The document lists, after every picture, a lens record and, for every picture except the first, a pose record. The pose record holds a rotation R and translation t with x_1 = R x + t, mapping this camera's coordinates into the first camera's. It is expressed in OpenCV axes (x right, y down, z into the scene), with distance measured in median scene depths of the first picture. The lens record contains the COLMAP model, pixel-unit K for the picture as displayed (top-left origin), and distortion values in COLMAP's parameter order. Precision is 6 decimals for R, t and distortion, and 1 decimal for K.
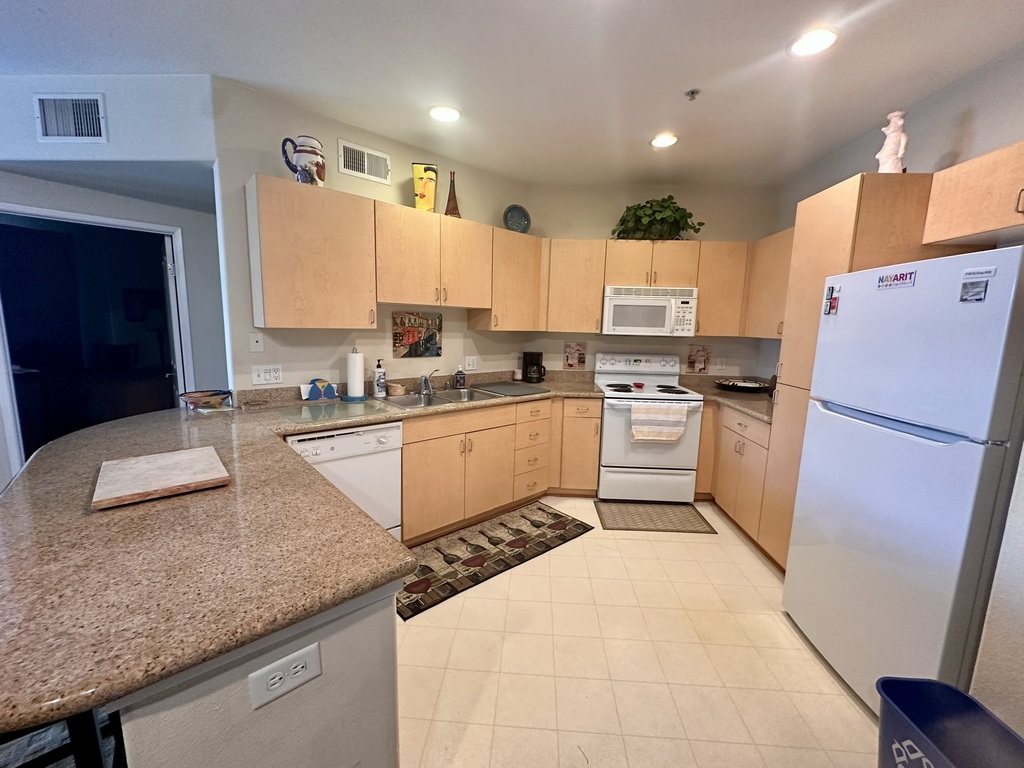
lens RADIAL K [[408.1, 0, 511.9], [0, 408.1, 382.7], [0, 0, 1]] dist [-0.007244, 0.001865]
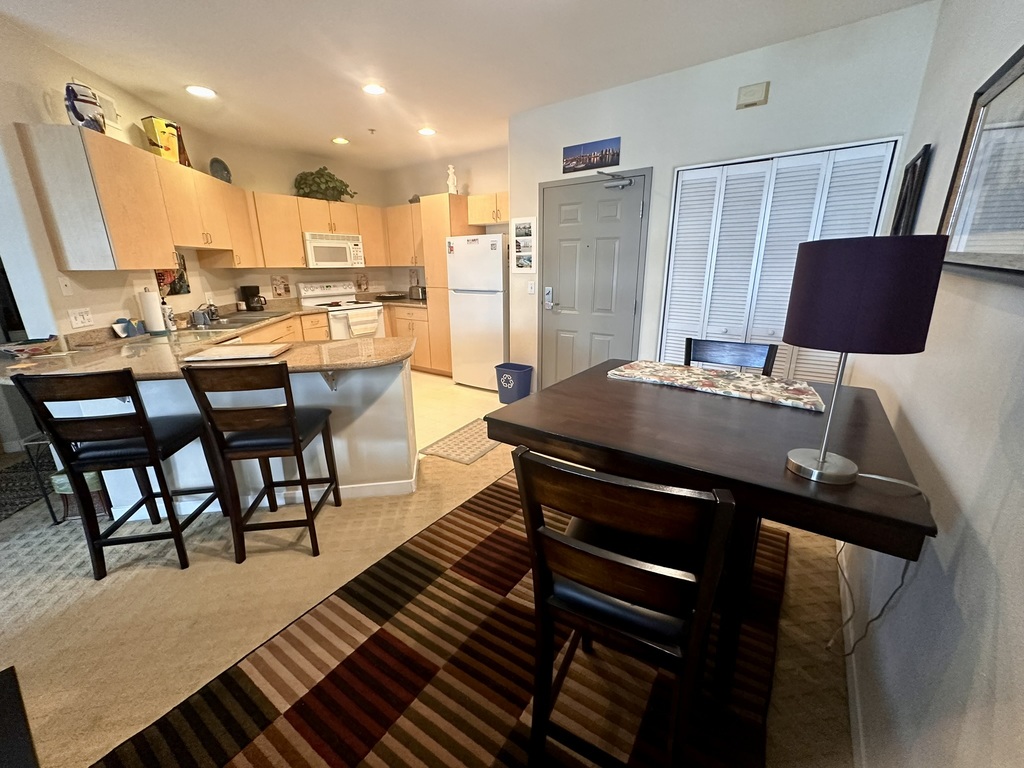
lens RADIAL K [[408.1, 0, 512.8], [0, 408.1, 382.9], [0, 0, 1]] dist [-0.007244, 0.001865]
pose [[0.531126, -0.265078, 0.804760, -0.682945], [0.140335, 0.964205, 0.224979, 0.047988], [-0.835590, -0.006557, 0.549314, -0.379373]]
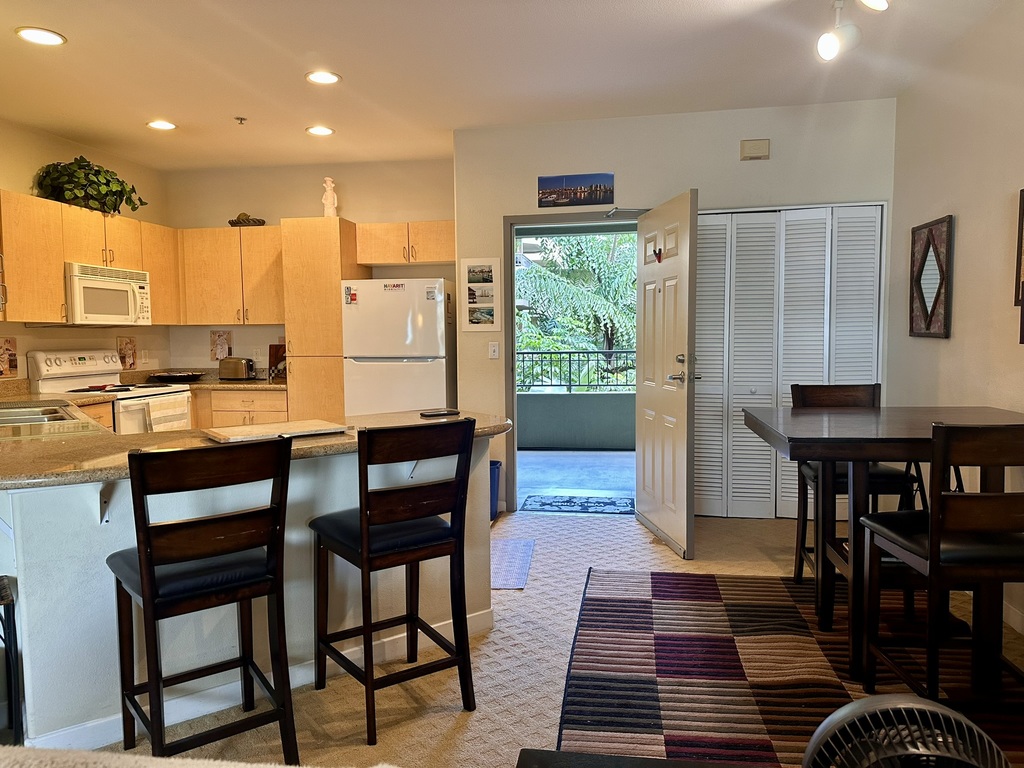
lens RADIAL K [[724.6, 0, 502.9], [0, 724.6, 385.4], [0, 0, 1]] dist [0.049700, -0.032142]
pose [[0.123151, -0.096355, 0.987699, -1.141763], [0.150600, 0.985563, 0.077369, 0.010846], [-0.980894, 0.139219, 0.135884, 0.033593]]
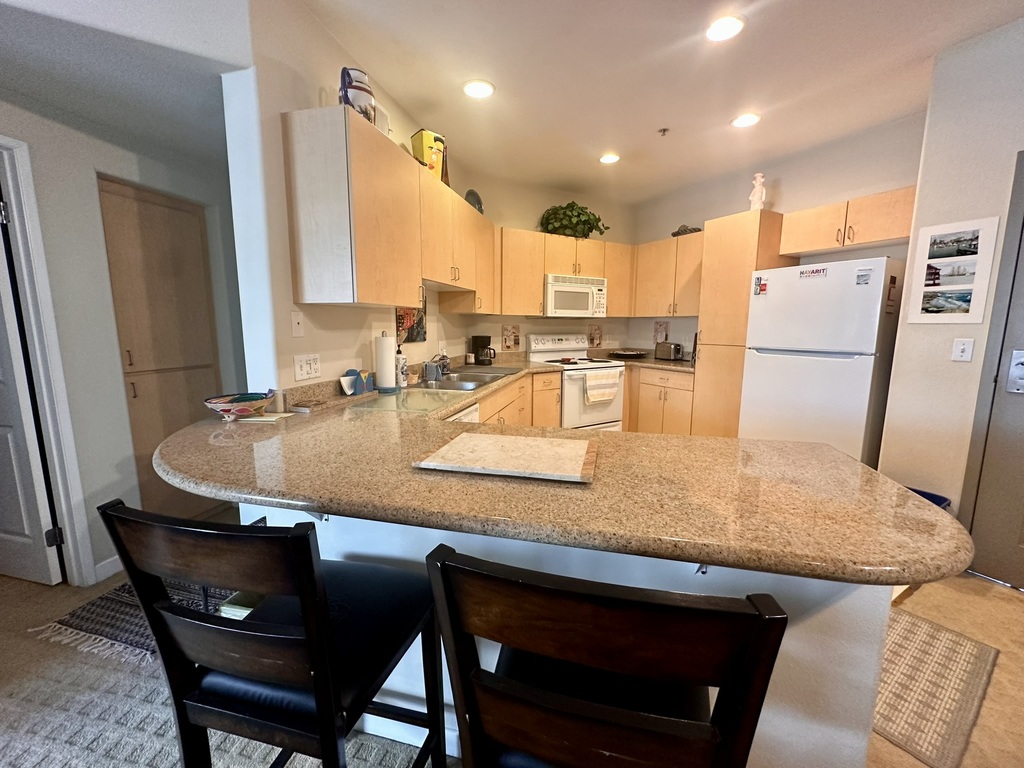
lens RADIAL K [[408.1, 0, 512.6], [0, 408.1, 384.0], [0, 0, 1]] dist [-0.007244, 0.001865]
pose [[0.831490, -0.103139, 0.545882, -0.536856], [0.096441, 0.994494, 0.040999, 0.014135], [-0.547105, 0.018555, 0.836858, 0.108524]]
